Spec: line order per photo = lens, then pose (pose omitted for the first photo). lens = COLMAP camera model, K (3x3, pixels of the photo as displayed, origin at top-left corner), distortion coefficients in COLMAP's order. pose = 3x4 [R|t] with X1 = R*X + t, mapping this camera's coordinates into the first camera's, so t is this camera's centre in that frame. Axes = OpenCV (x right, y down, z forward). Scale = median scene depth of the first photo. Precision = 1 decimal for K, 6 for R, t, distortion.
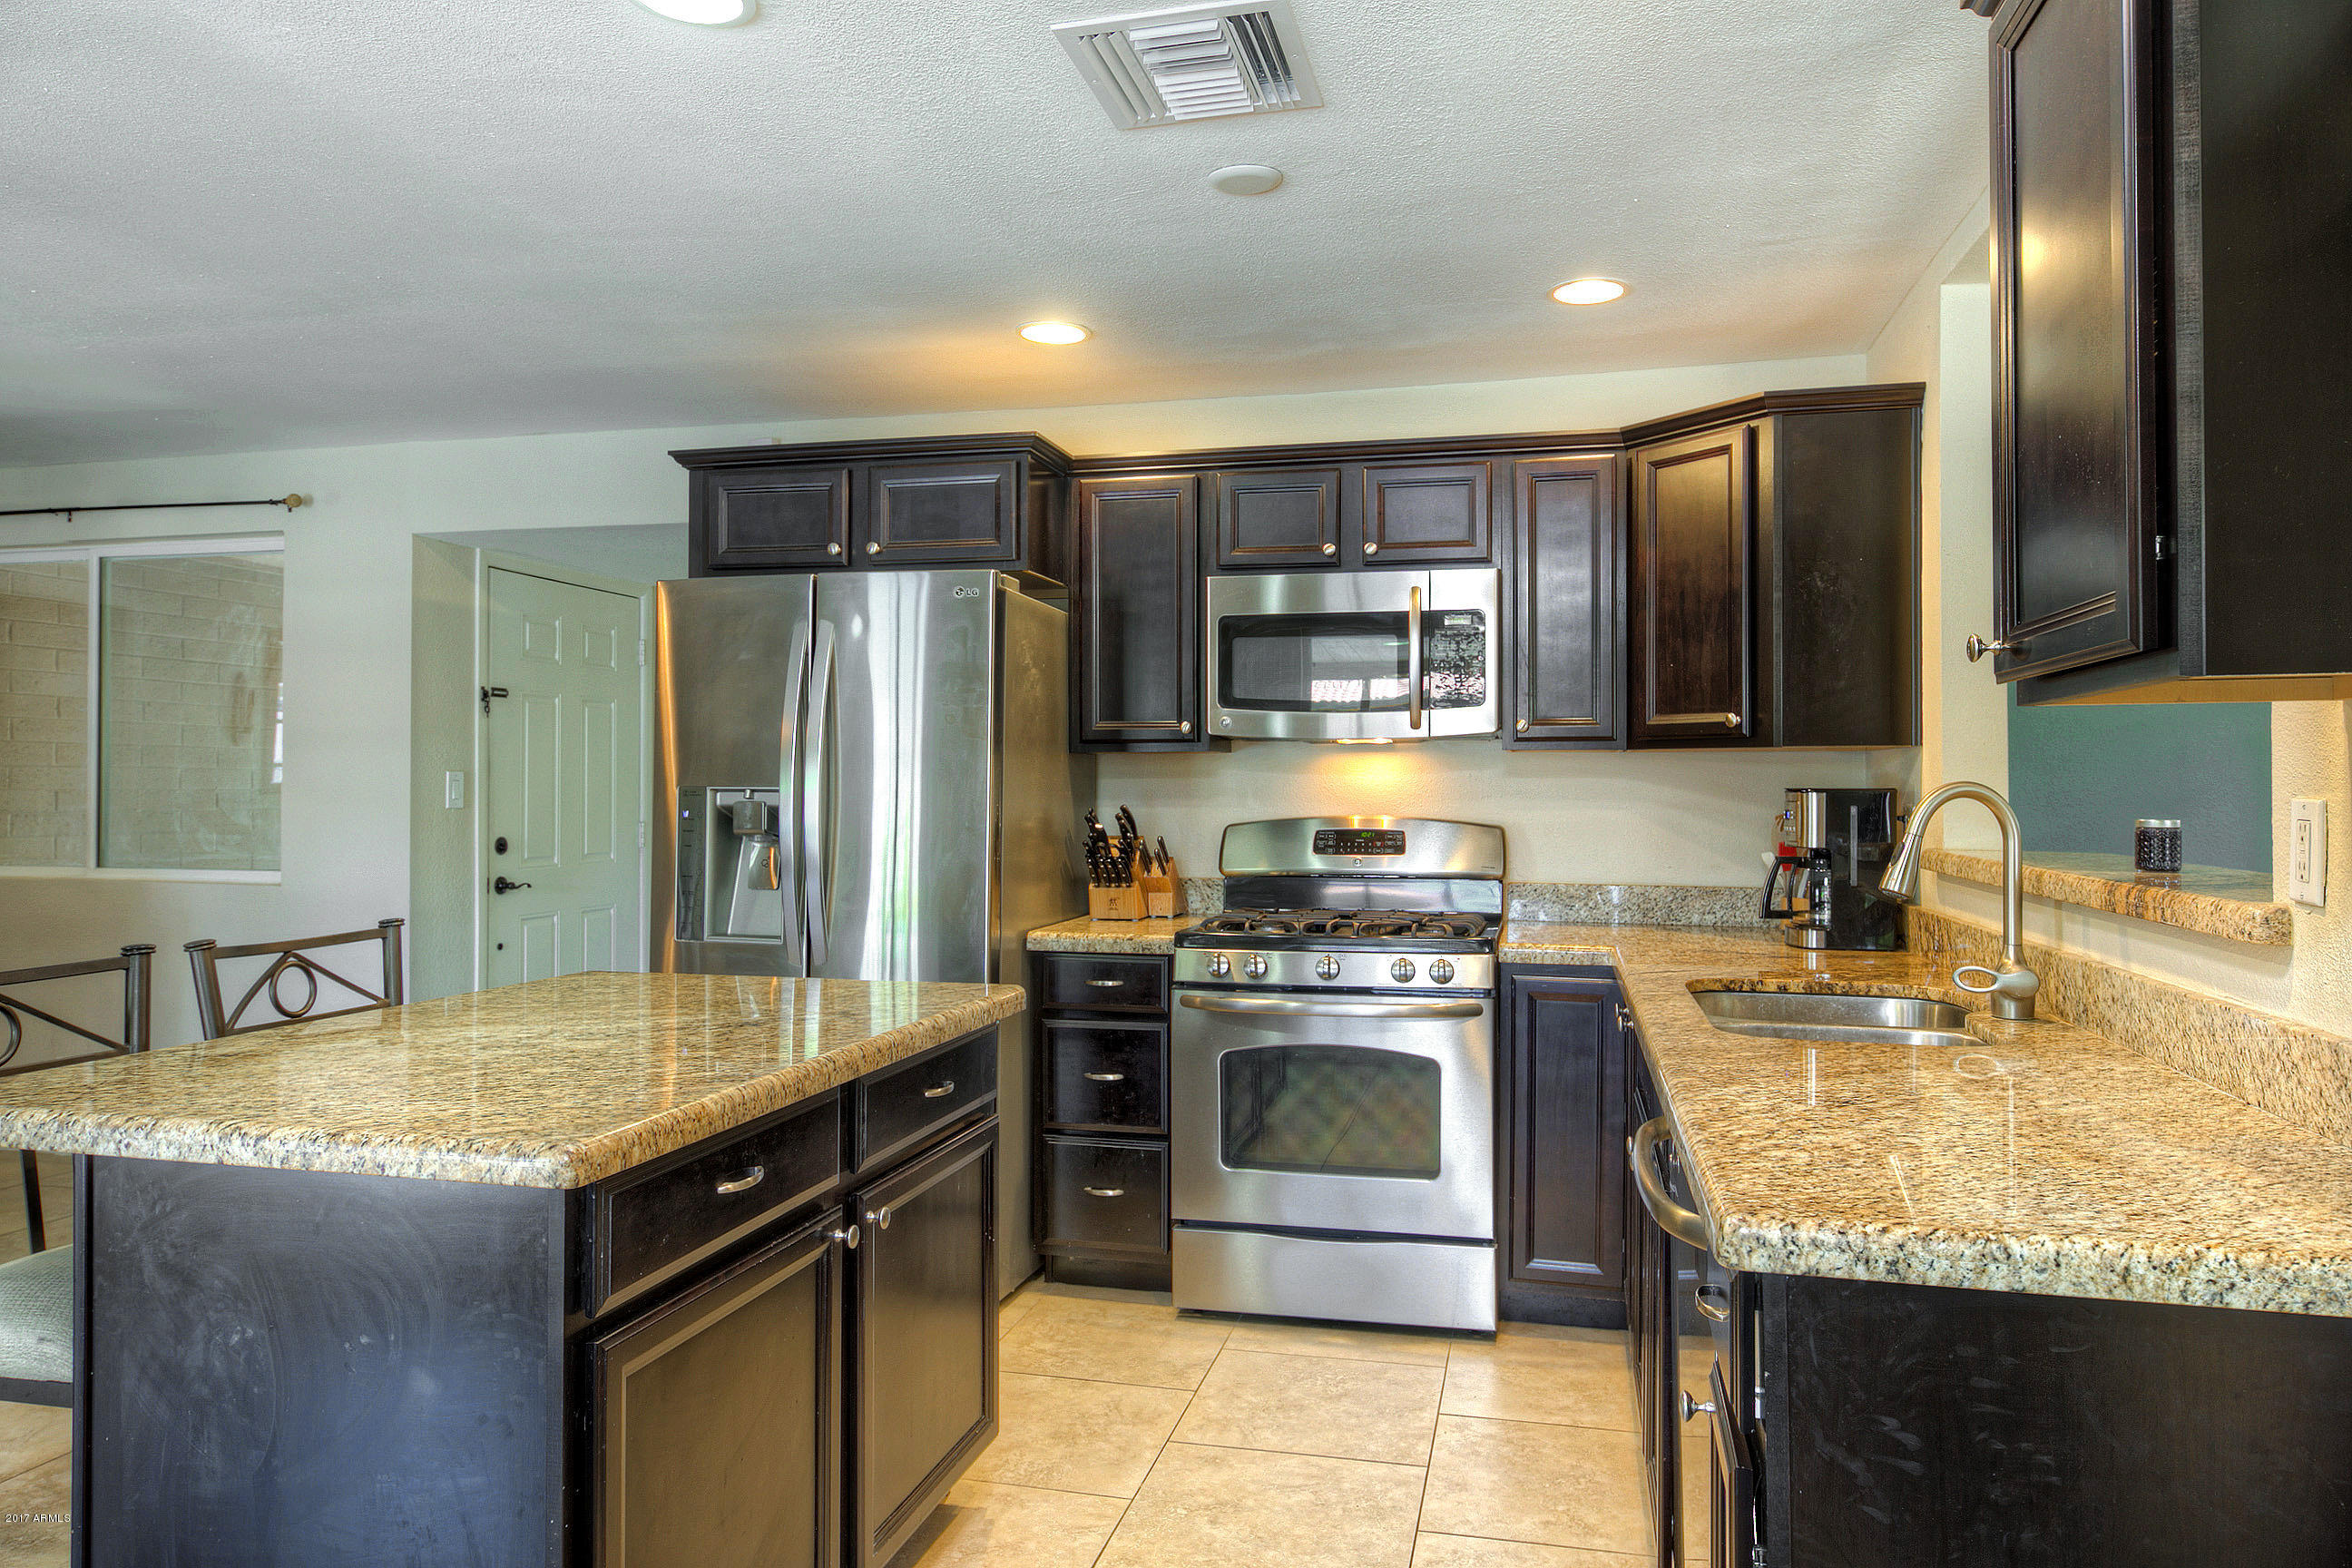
lens RADIAL K [[1569.8, 0, 1176.0], [0, 1569.8, 777.6], [0, 0, 1]] dist [0.000861, -0.000181]
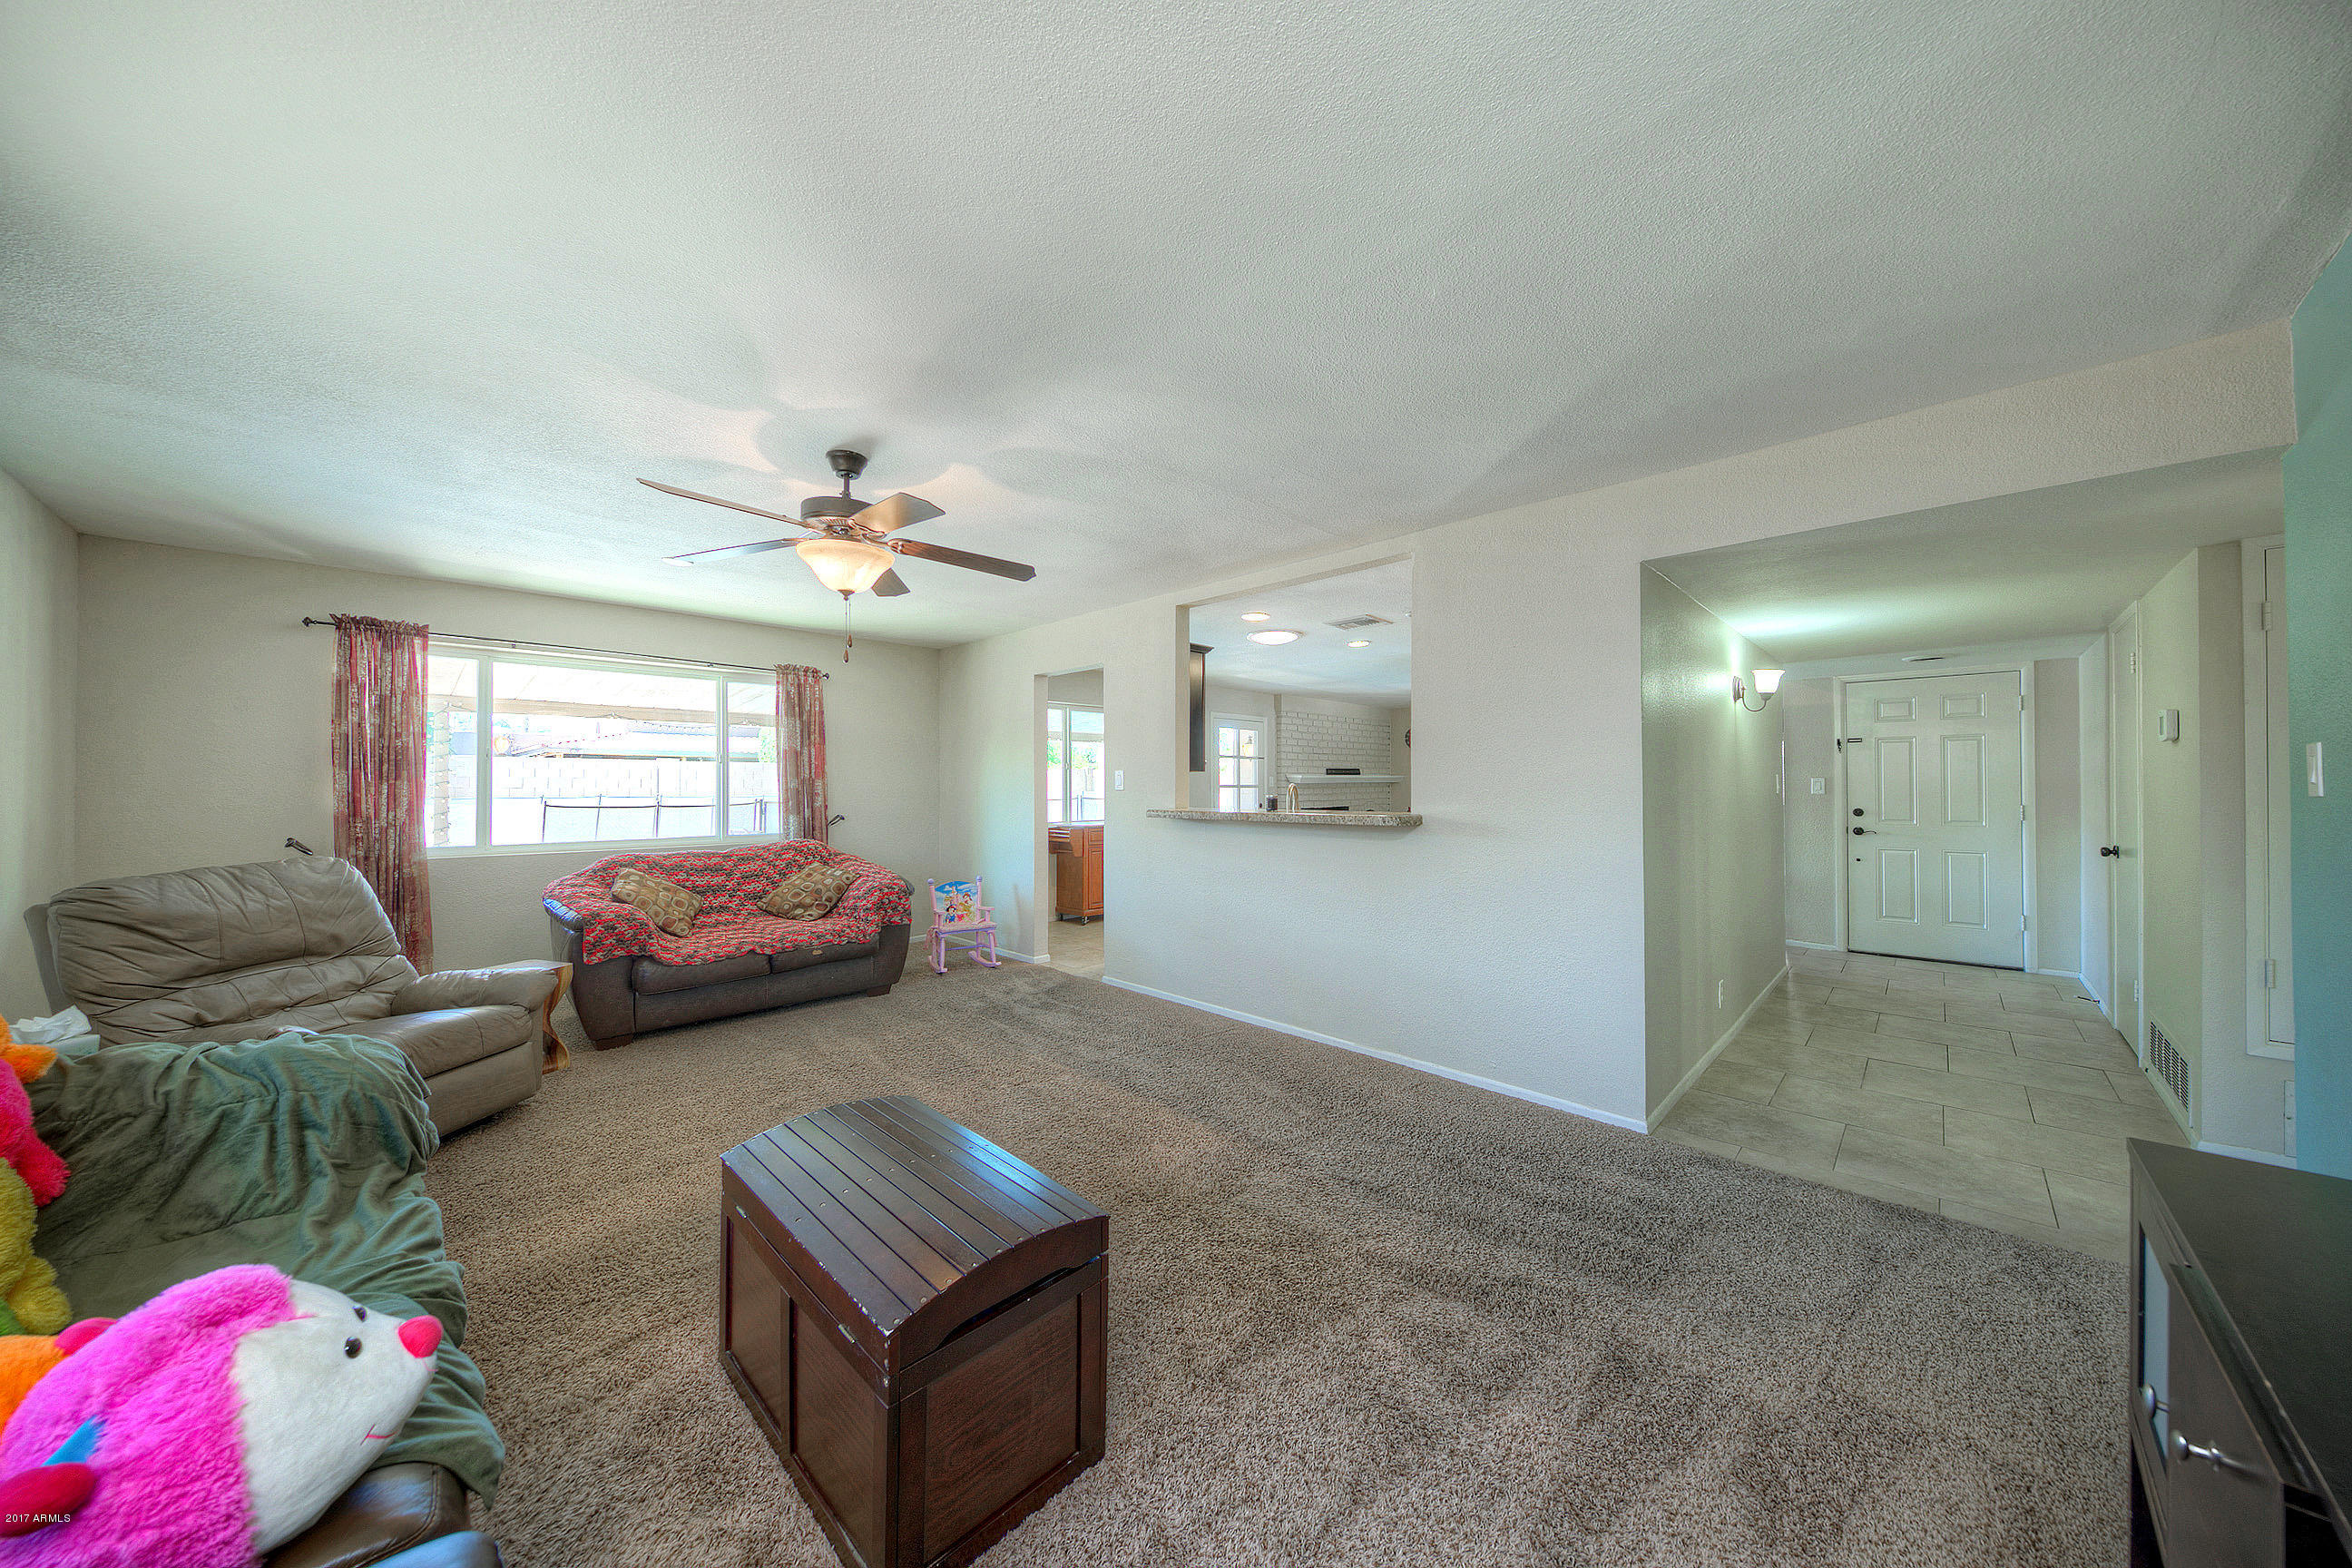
lens RADIAL K [[773.7, 0, 1185.6], [0, 773.7, 783.5], [0, 0, 1]] dist [-0.000515, -0.000060]
pose [[-0.497009, -0.003674, -0.867737, 1.315388], [0.008105, 0.999928, -0.008876, 0.008859], [0.867707, -0.011444, -0.496944, 1.031205]]
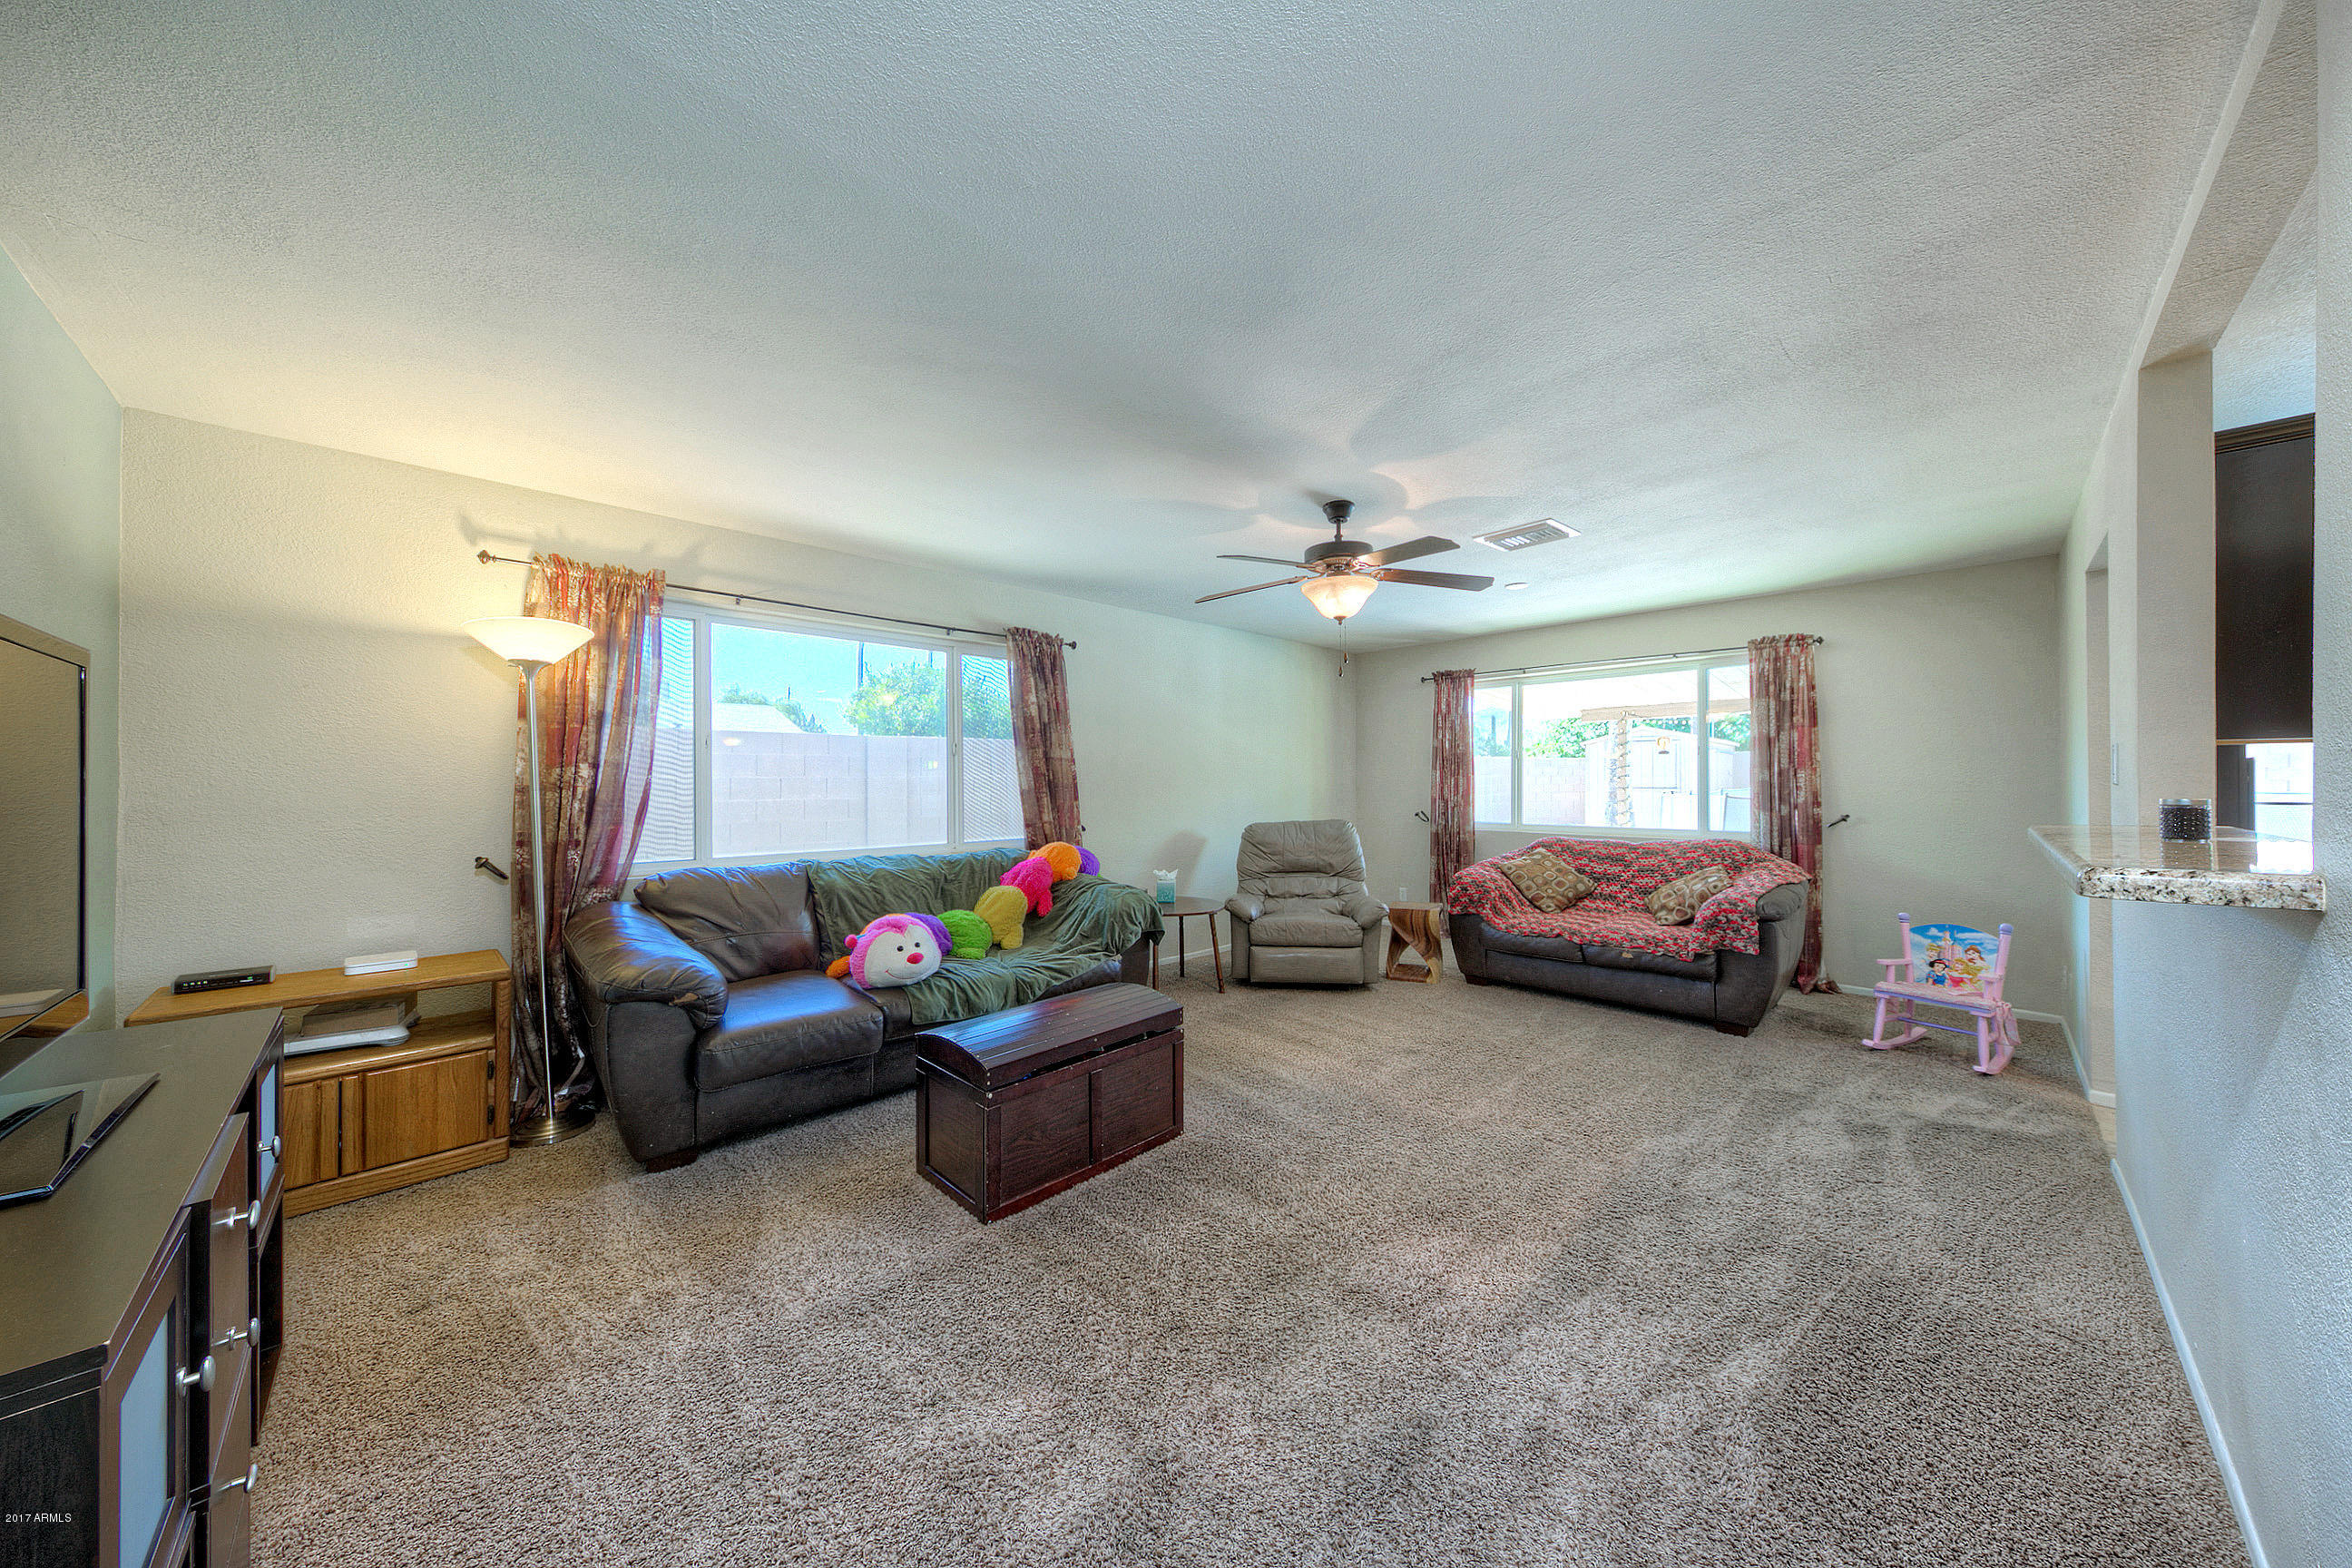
lens RADIAL K [[773.7, 0, 1187.3], [0, 773.7, 780.7], [0, 0, 1]] dist [-0.000515, -0.000060]
pose [[-0.854635, 0.002352, 0.519224, 0.590668], [-0.002004, 0.999967, -0.007829, 0.010355], [-0.519225, -0.007732, -0.854603, 1.218523]]
